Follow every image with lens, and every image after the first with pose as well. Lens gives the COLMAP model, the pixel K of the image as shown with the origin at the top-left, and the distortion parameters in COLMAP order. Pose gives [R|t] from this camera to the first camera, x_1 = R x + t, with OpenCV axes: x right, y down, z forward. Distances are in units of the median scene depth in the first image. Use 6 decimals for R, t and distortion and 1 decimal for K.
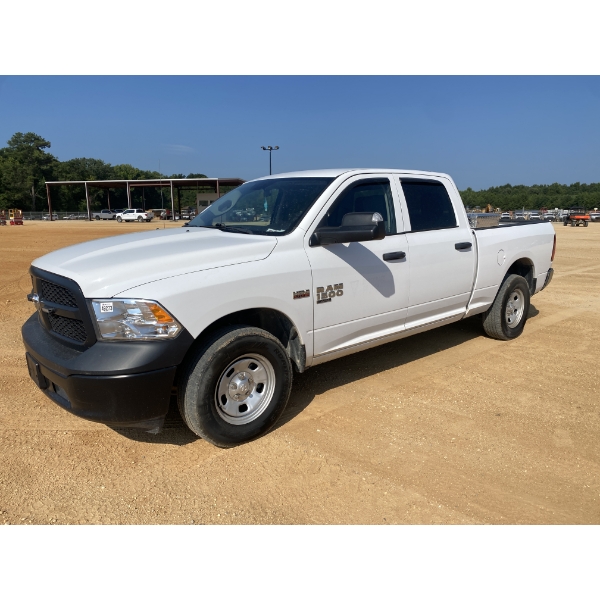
lens RADIAL K [[491.0, 0, 308.5], [0, 491.0, 296.1], [0, 0, 1]] dist [0.052046, -0.068713]
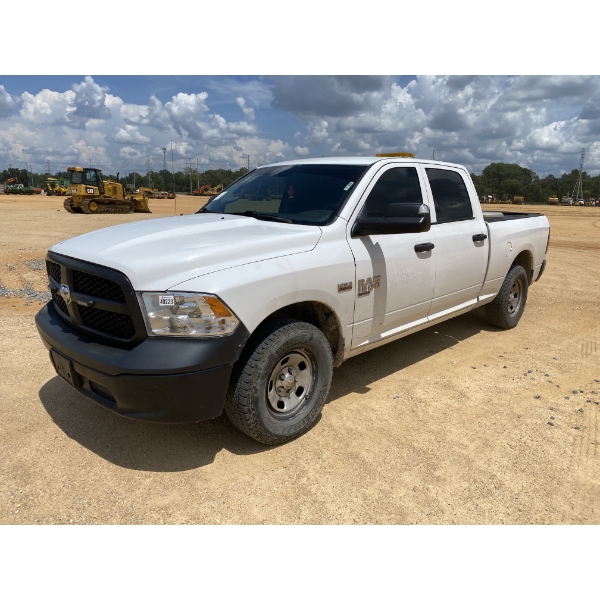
lens RADIAL K [[491.0, 0, 300.6], [0, 491.0, 302.9], [0, 0, 1]] dist [0.052046, -0.068713]
pose [[0.995139, 0.003246, 0.098426, -0.191714], [-0.007622, 0.998997, 0.044114, -0.013996], [-0.098184, -0.044650, 0.994166, 0.037810]]
